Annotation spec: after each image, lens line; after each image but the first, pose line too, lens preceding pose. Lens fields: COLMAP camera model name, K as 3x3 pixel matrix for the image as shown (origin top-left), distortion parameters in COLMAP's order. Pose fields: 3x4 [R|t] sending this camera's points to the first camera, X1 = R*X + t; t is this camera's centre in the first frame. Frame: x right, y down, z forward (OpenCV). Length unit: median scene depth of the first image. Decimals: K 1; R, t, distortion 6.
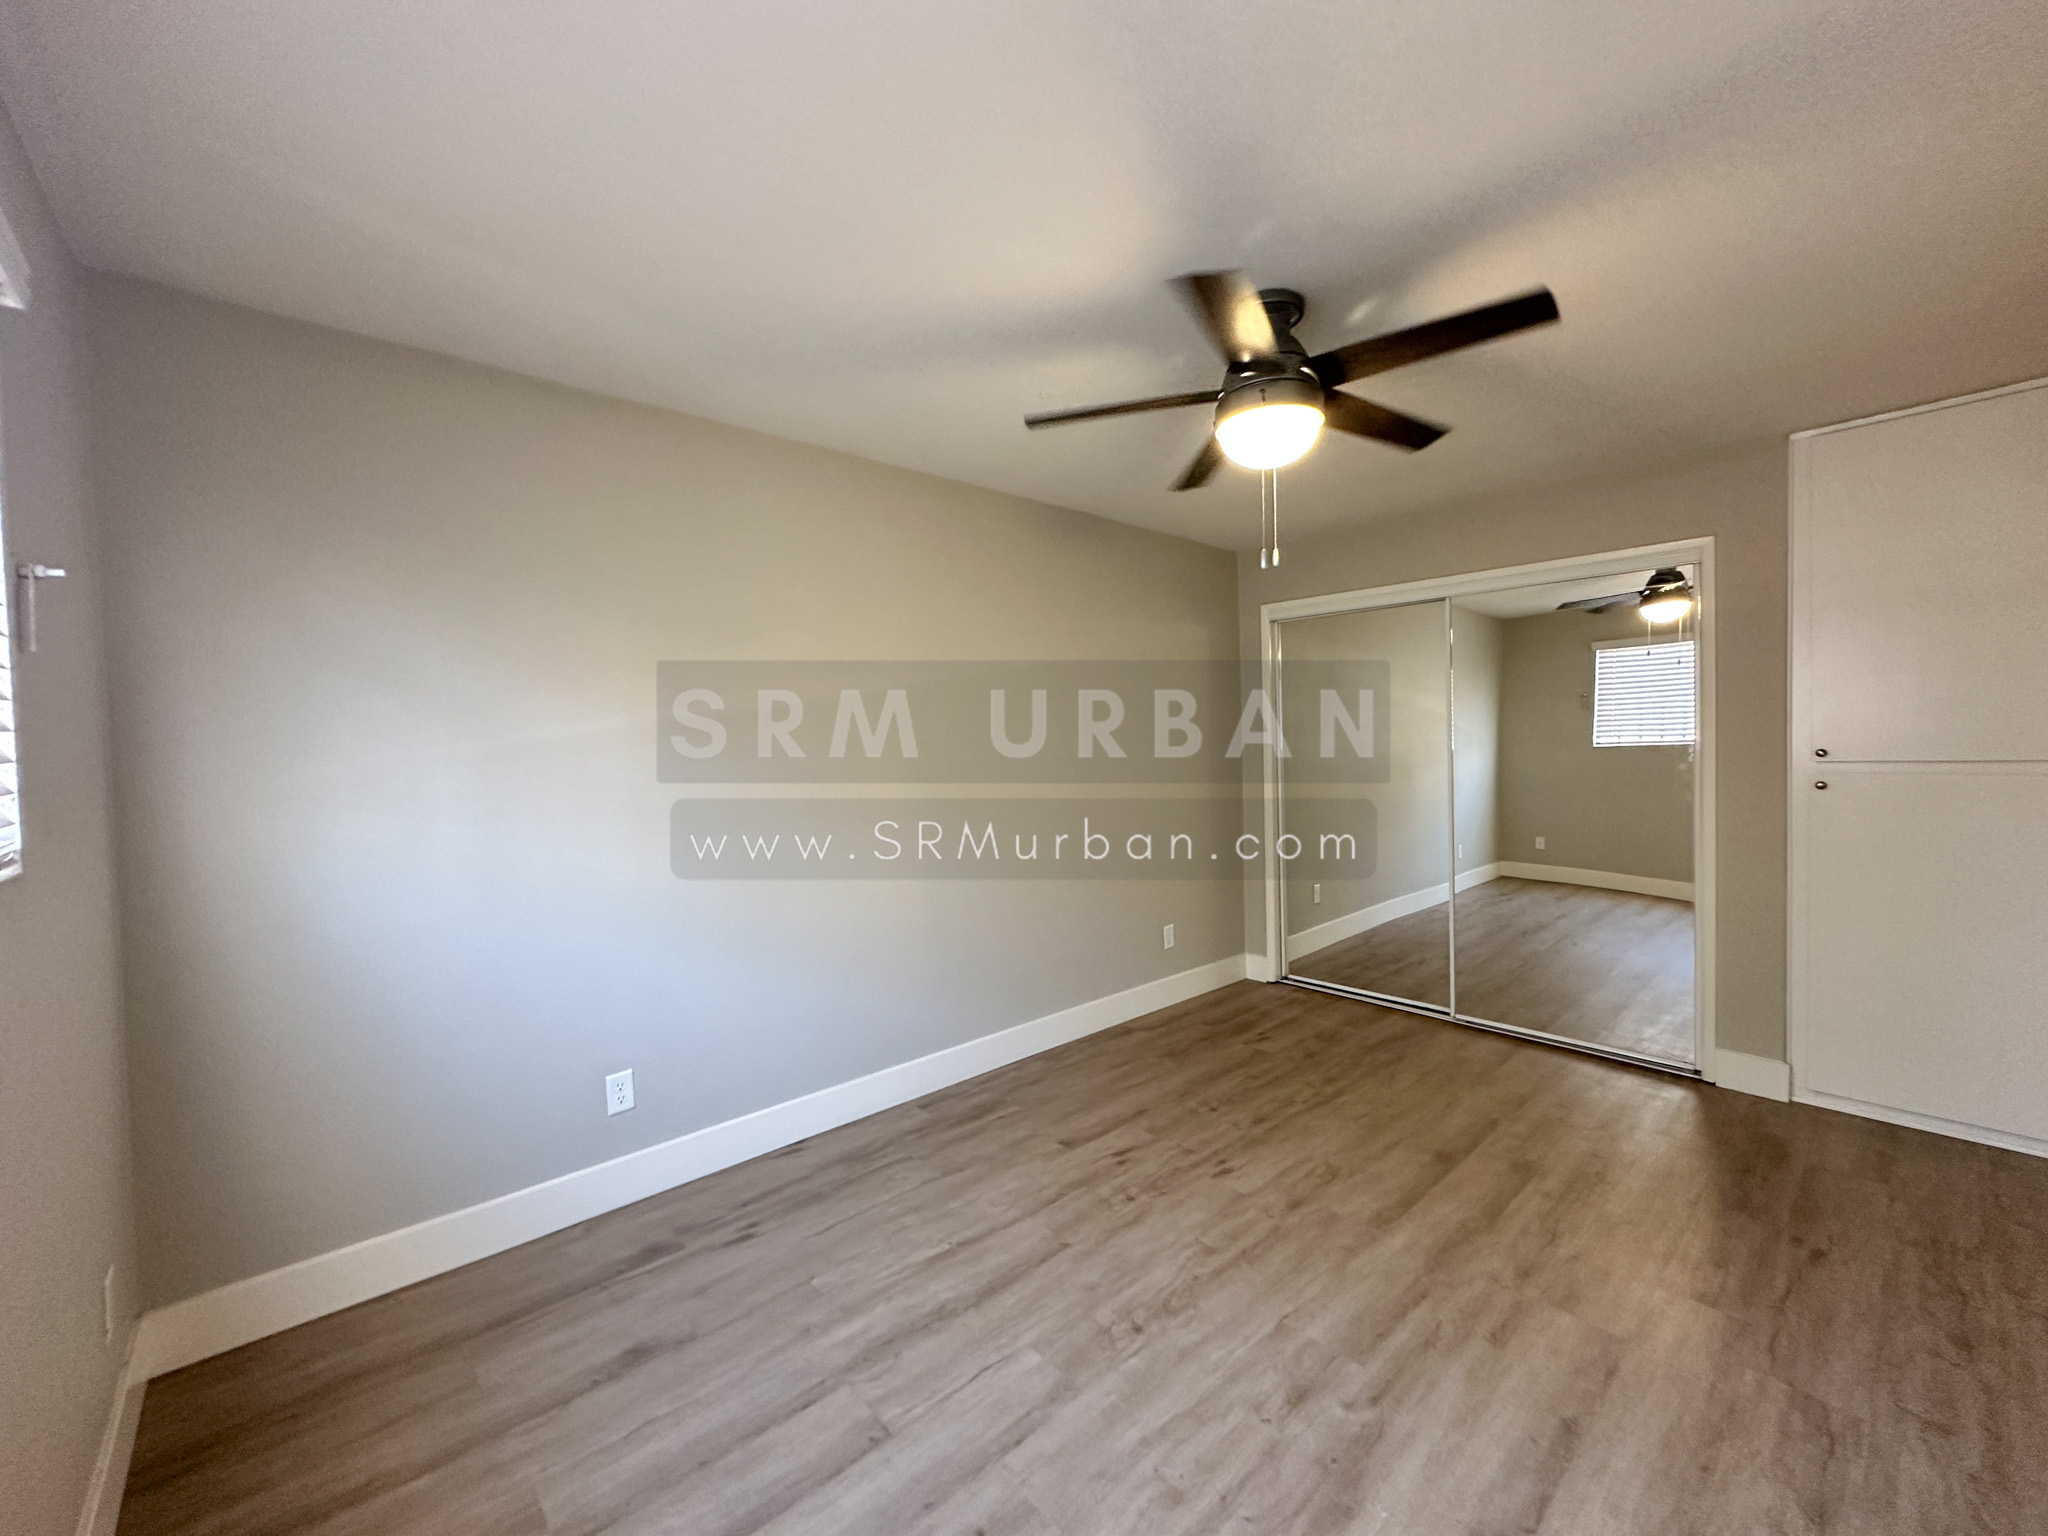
lens RADIAL K [[810.5, 0, 1027.1], [0, 810.5, 753.5], [0, 0, 1]] dist [-0.000687, 0.000381]
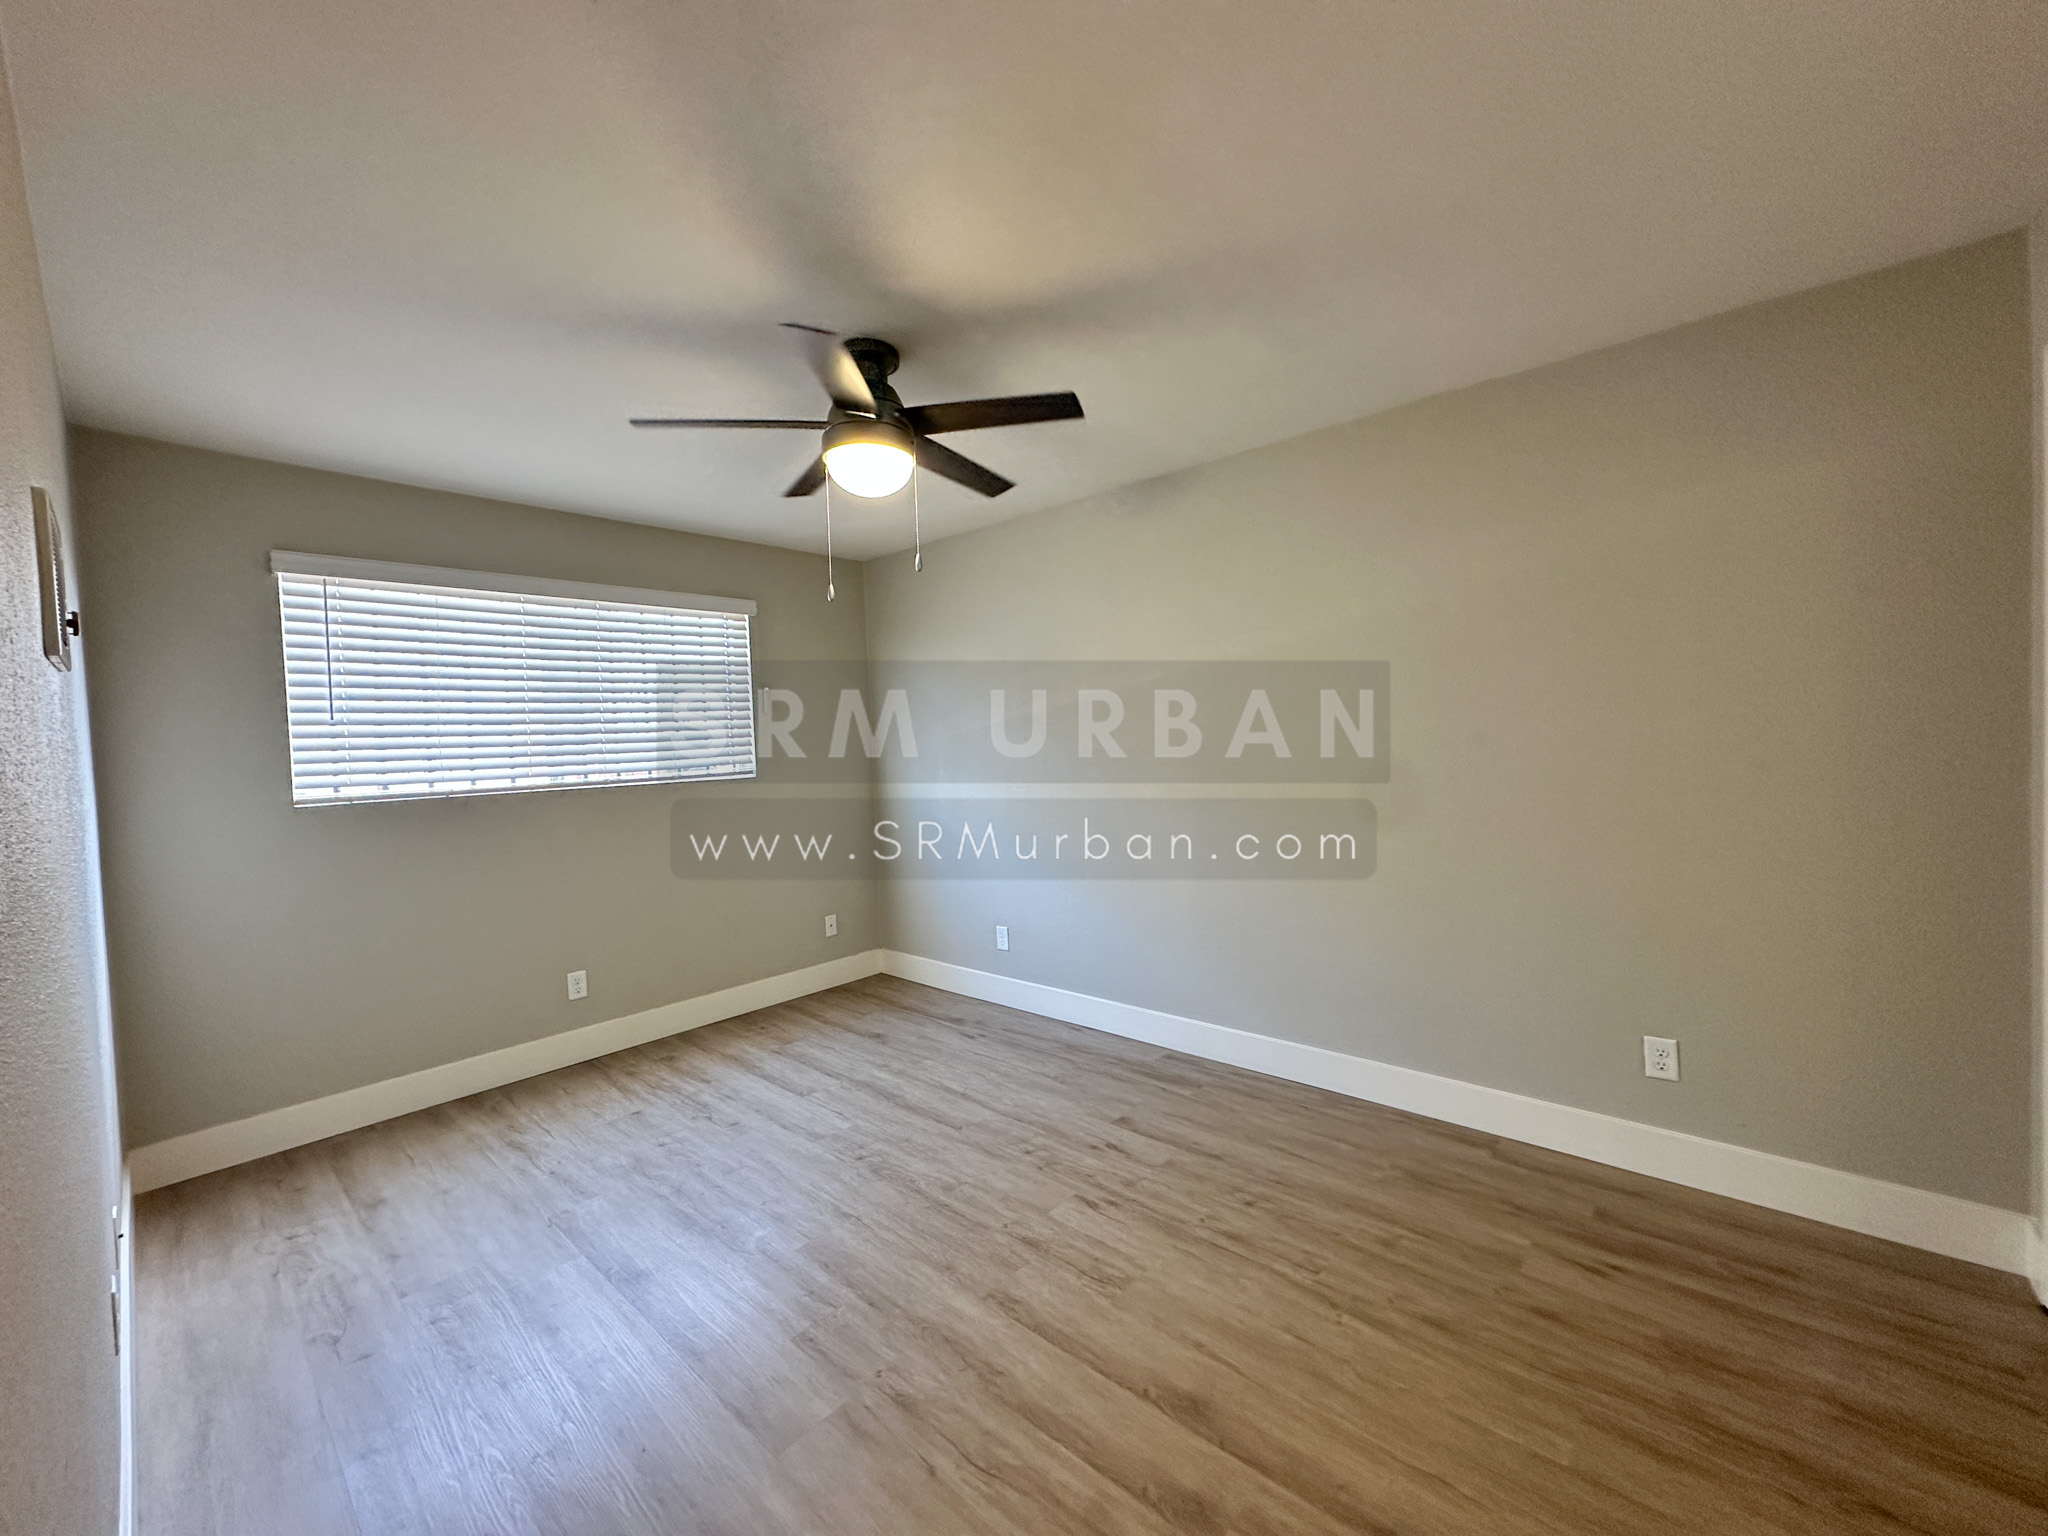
lens RADIAL K [[810.5, 0, 1019.7], [0, 810.5, 759.1], [0, 0, 1]] dist [-0.000687, 0.000381]
pose [[0.103940, 0.039888, -0.993783, 1.148405], [0.025156, 0.998770, 0.042719, -0.027140], [0.994265, -0.029440, 0.102808, 0.858201]]
